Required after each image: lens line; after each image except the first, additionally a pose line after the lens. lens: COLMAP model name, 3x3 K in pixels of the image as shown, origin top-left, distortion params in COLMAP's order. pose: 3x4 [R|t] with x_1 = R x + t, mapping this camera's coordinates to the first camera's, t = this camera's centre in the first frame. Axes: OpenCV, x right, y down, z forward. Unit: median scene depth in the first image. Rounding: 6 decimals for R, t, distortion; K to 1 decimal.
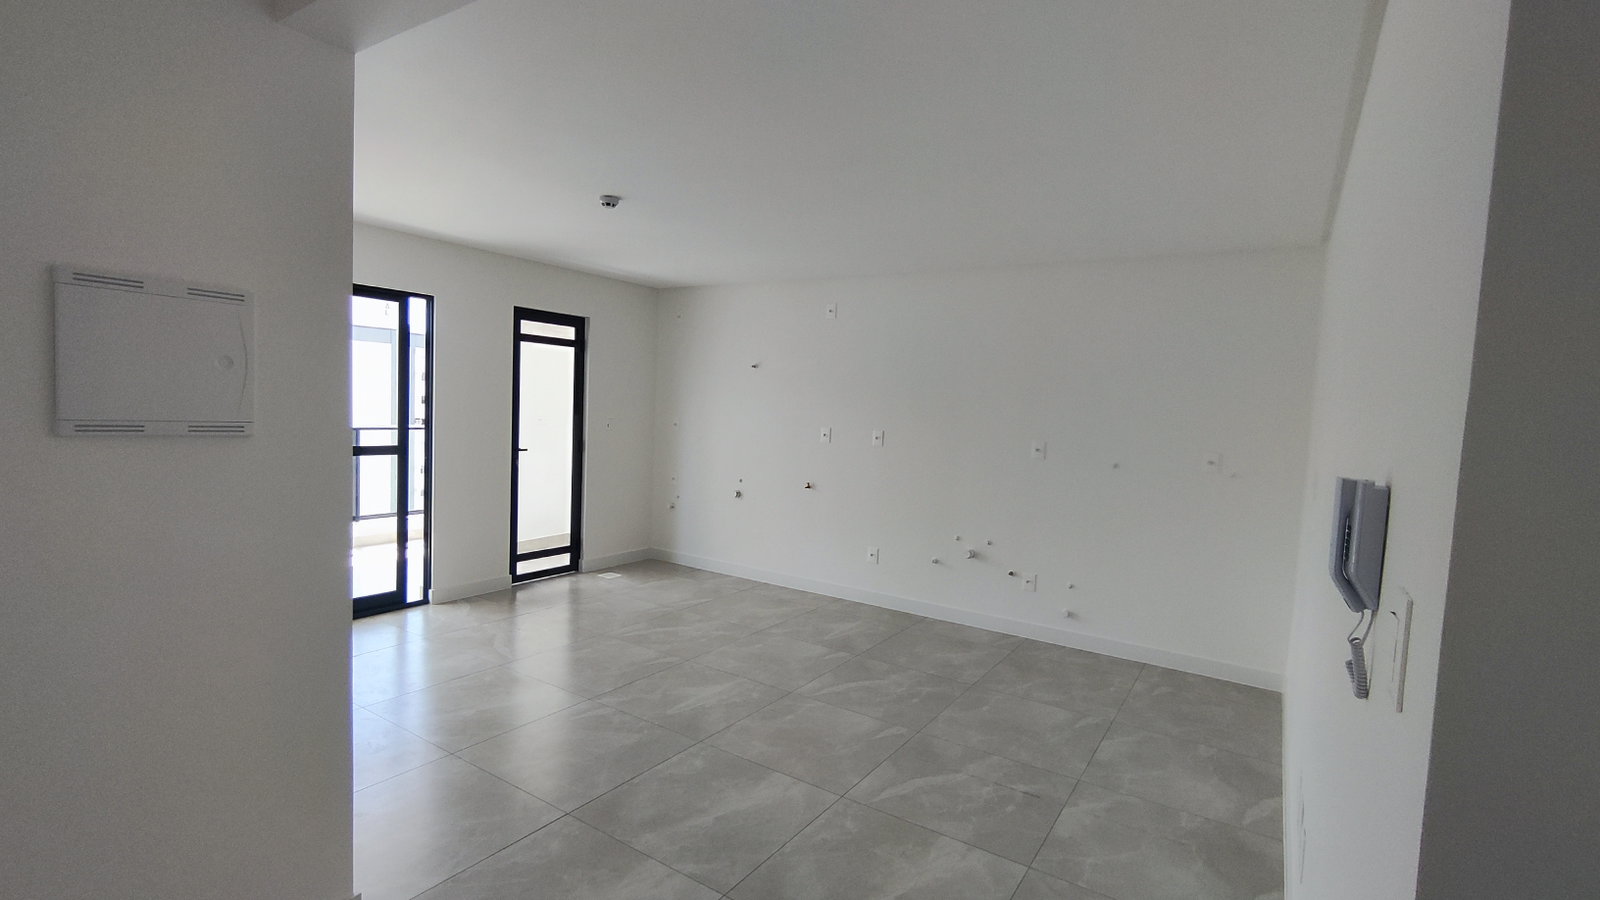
lens RADIAL K [[738.5, 0, 802.3], [0, 738.5, 452.3], [0, 0, 1]] dist [0.011794, -0.003215]
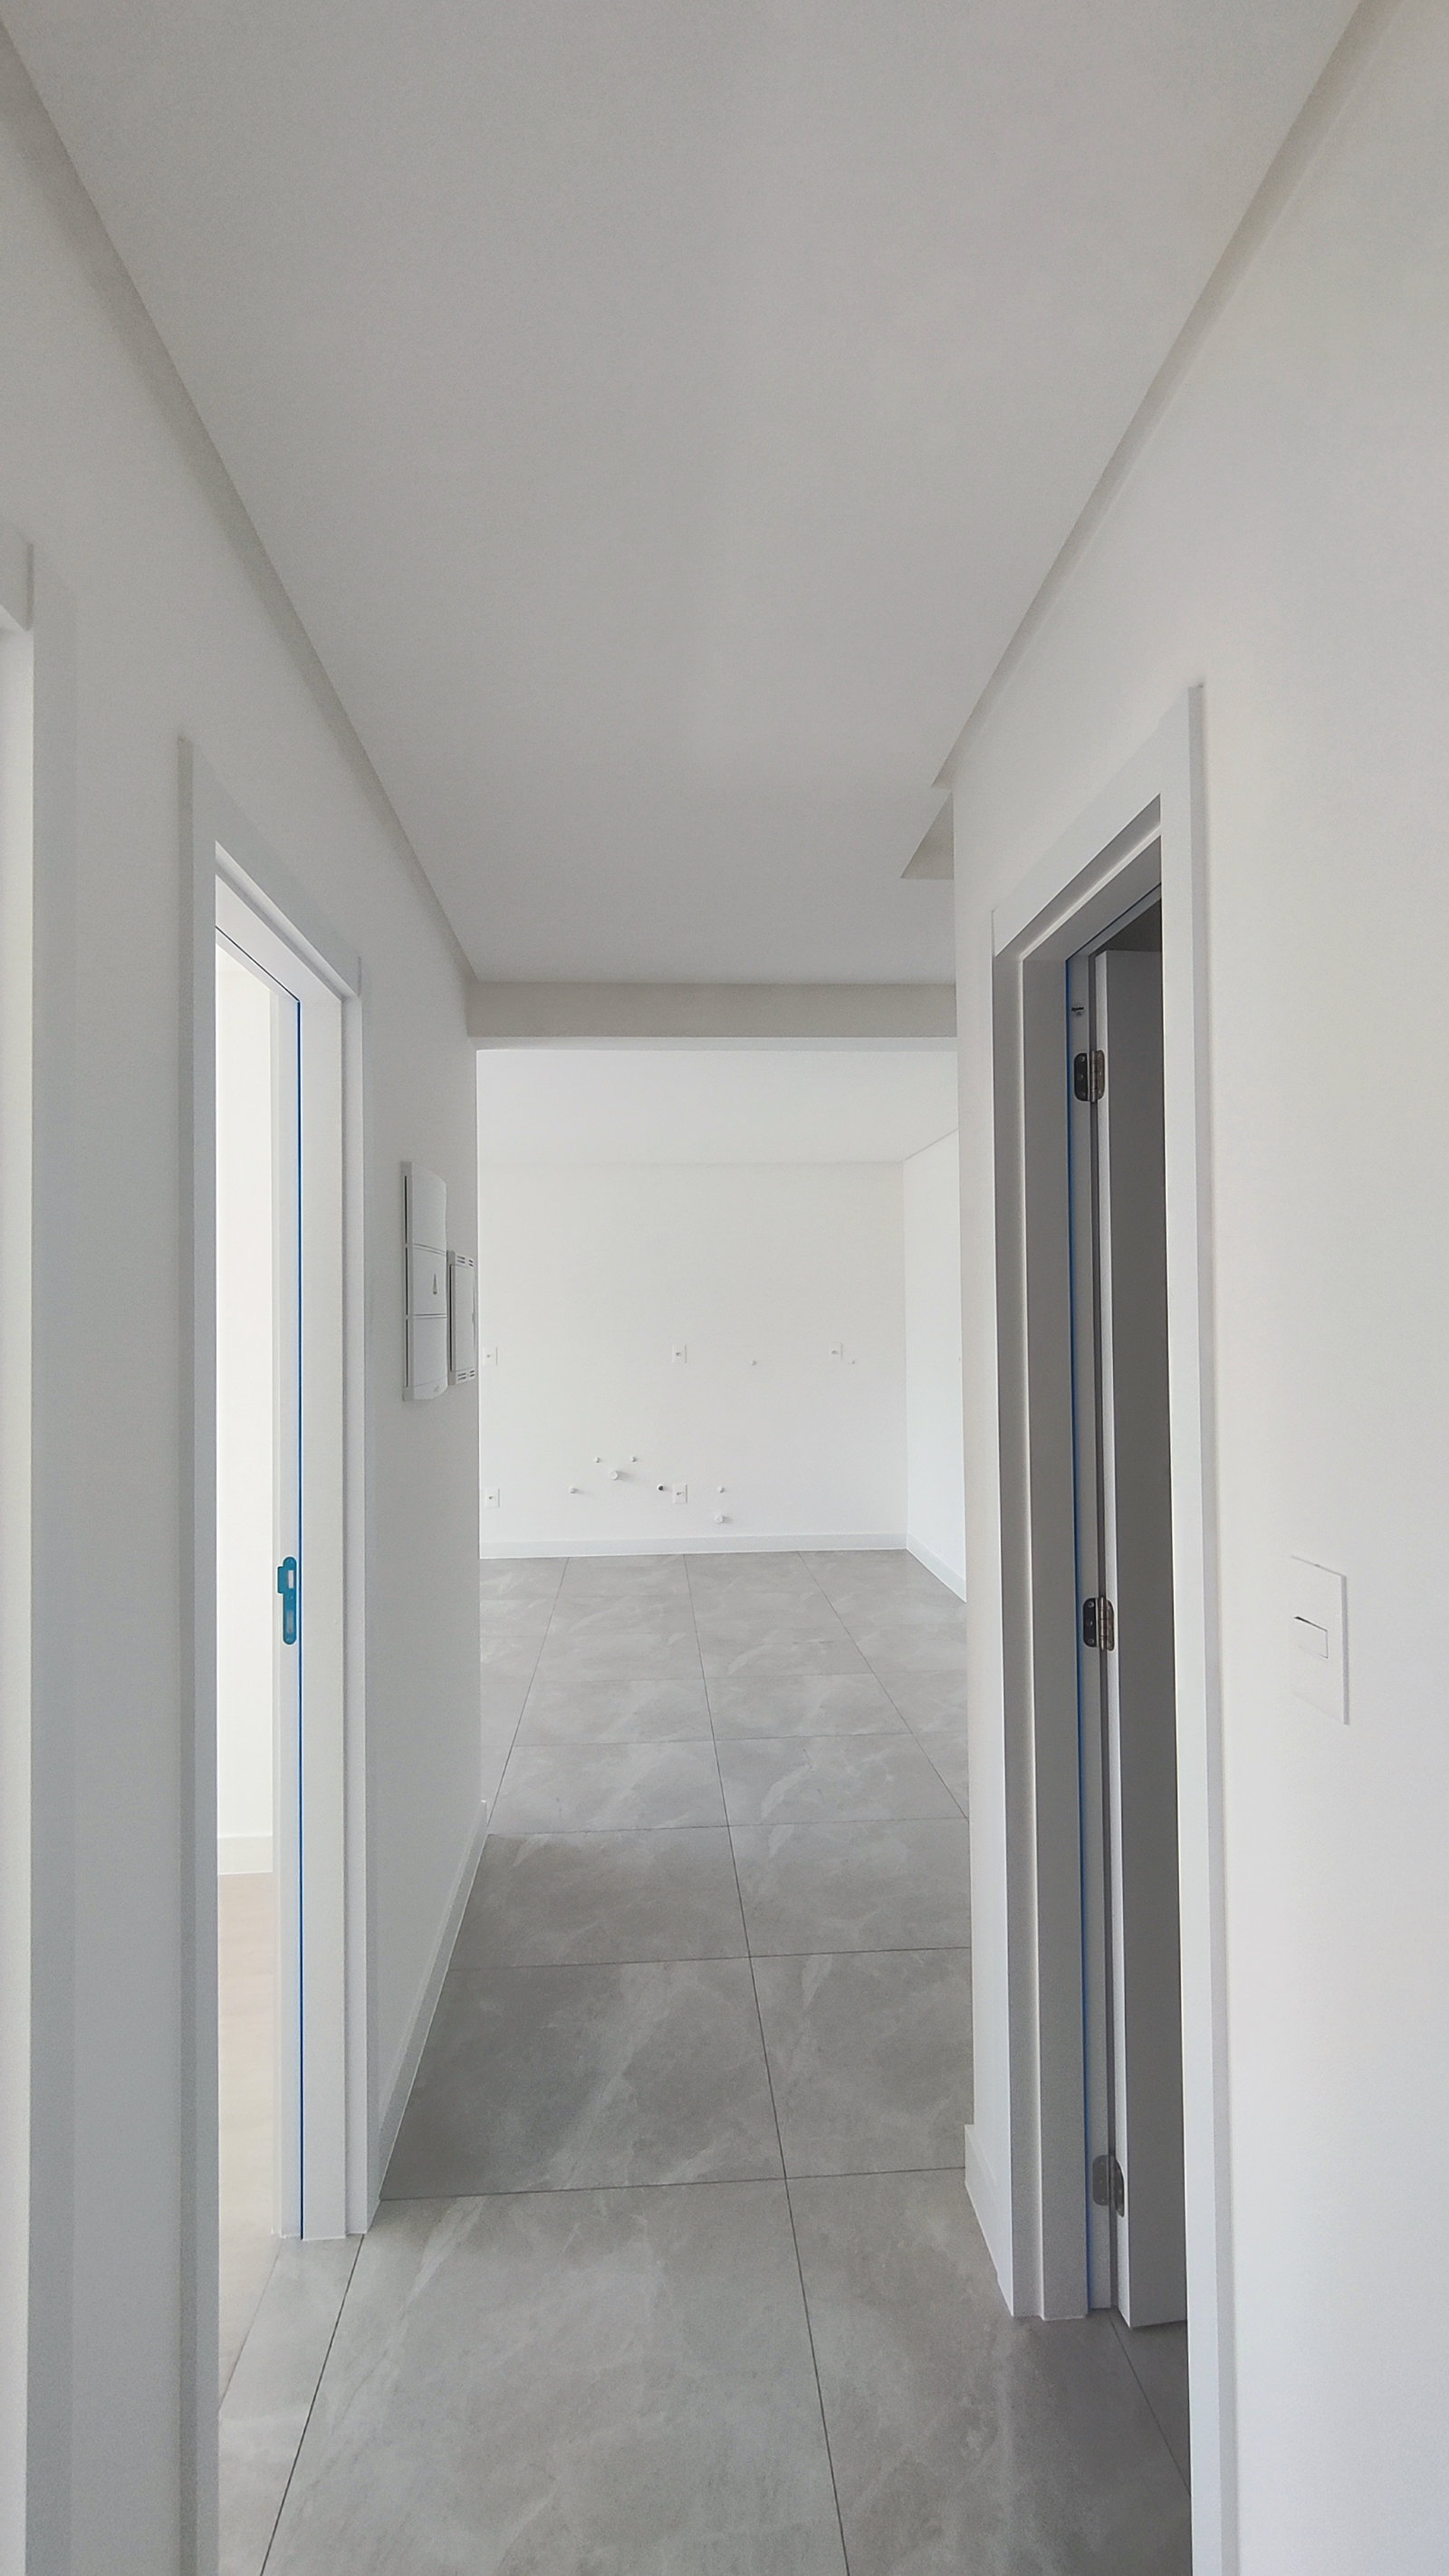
lens RADIAL K [[1188.9, 0, 718.4], [0, 1188.9, 1287.7], [0, 0, 1]] dist [0.011794, -0.003215]
pose [[0.795412, -0.040946, 0.604684, -0.891040], [0.086910, 0.995110, -0.046940, -0.017984], [-0.599805, 0.089890, 0.795081, -0.414980]]
